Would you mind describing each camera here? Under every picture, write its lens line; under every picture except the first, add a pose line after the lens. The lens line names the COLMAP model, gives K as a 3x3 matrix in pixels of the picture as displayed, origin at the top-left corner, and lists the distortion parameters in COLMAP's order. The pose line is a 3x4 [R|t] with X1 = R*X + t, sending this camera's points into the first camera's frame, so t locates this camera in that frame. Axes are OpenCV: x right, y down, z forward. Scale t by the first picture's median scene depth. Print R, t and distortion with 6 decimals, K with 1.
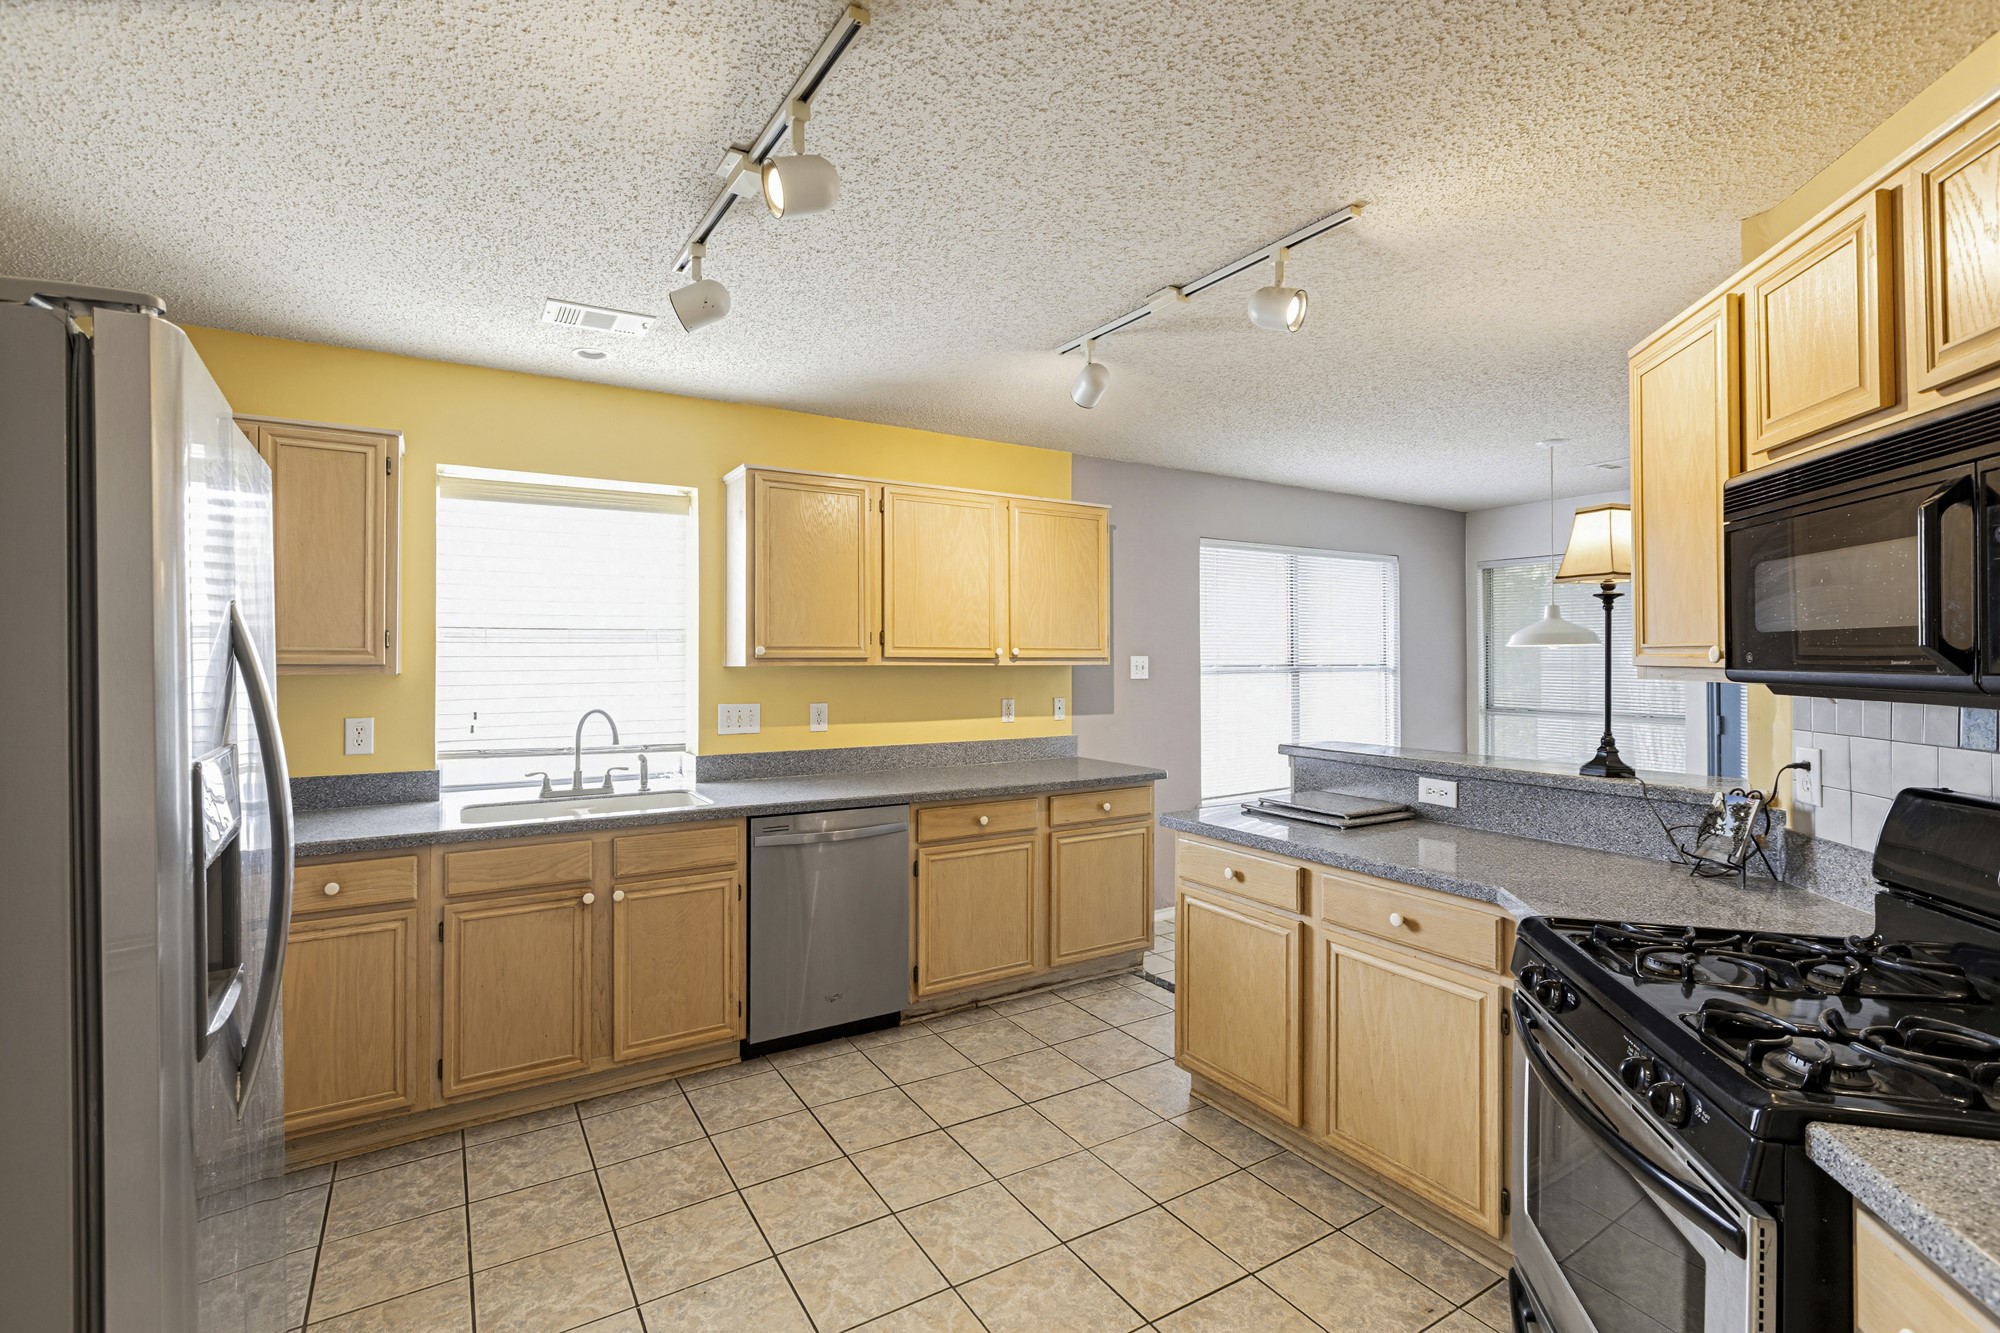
lens RADIAL K [[913.9, 0, 1000.0], [0, 913.9, 666.5], [0, 0, 1]] dist [0.001197, 0.000126]
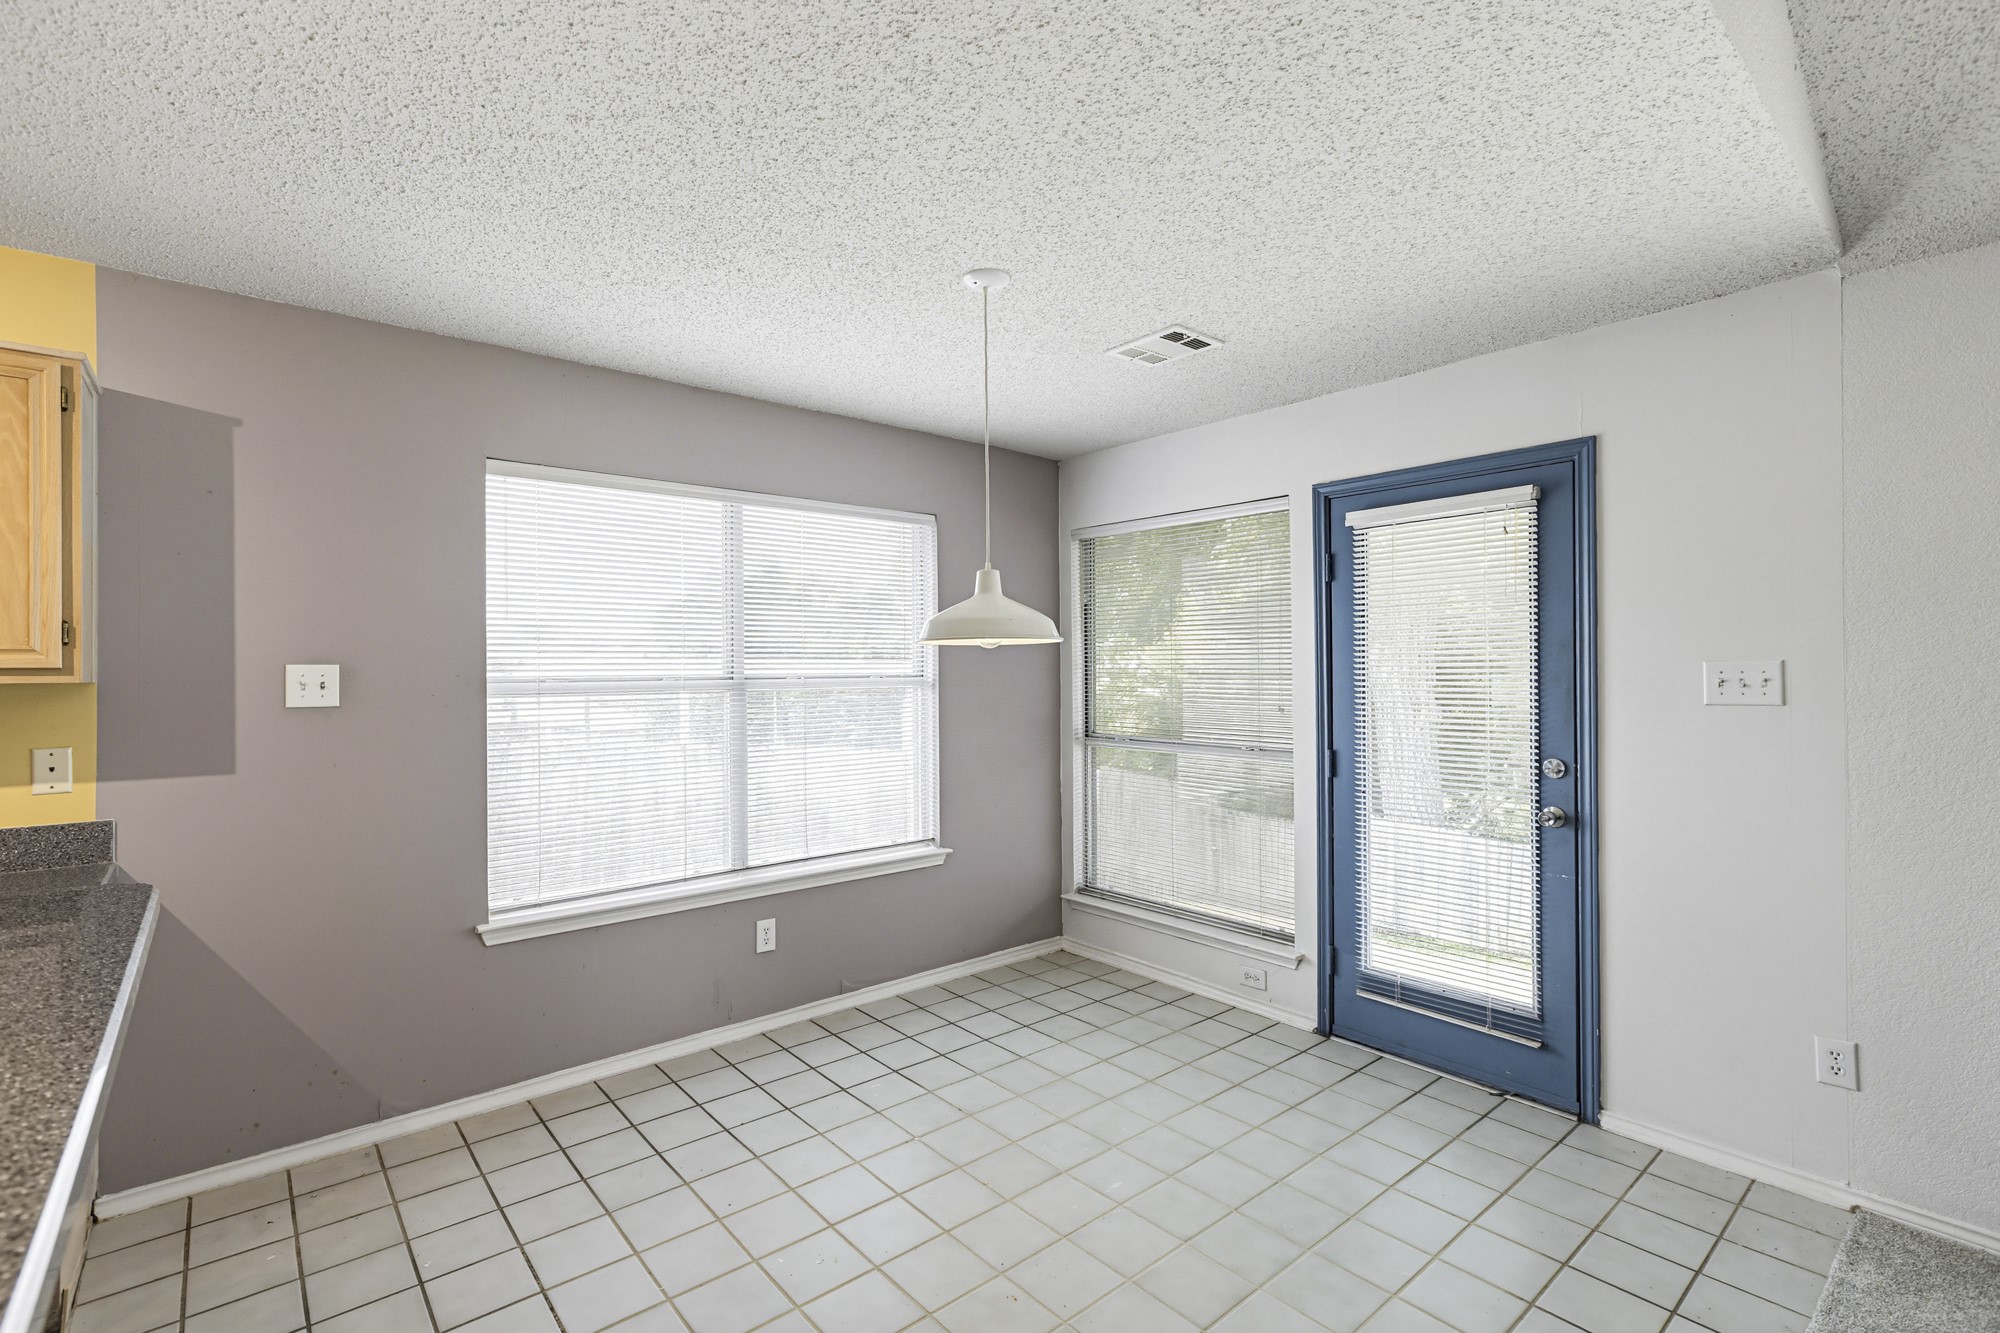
lens RADIAL K [[913.9, 0, 1000.0], [0, 913.9, 666.5], [0, 0, 1]] dist [0.001197, 0.000126]
pose [[0.989467, -0.007224, 0.144577, 0.456604], [0.009276, 0.999866, -0.013523, 0.001076], [-0.144460, 0.014722, 0.989401, 0.383543]]
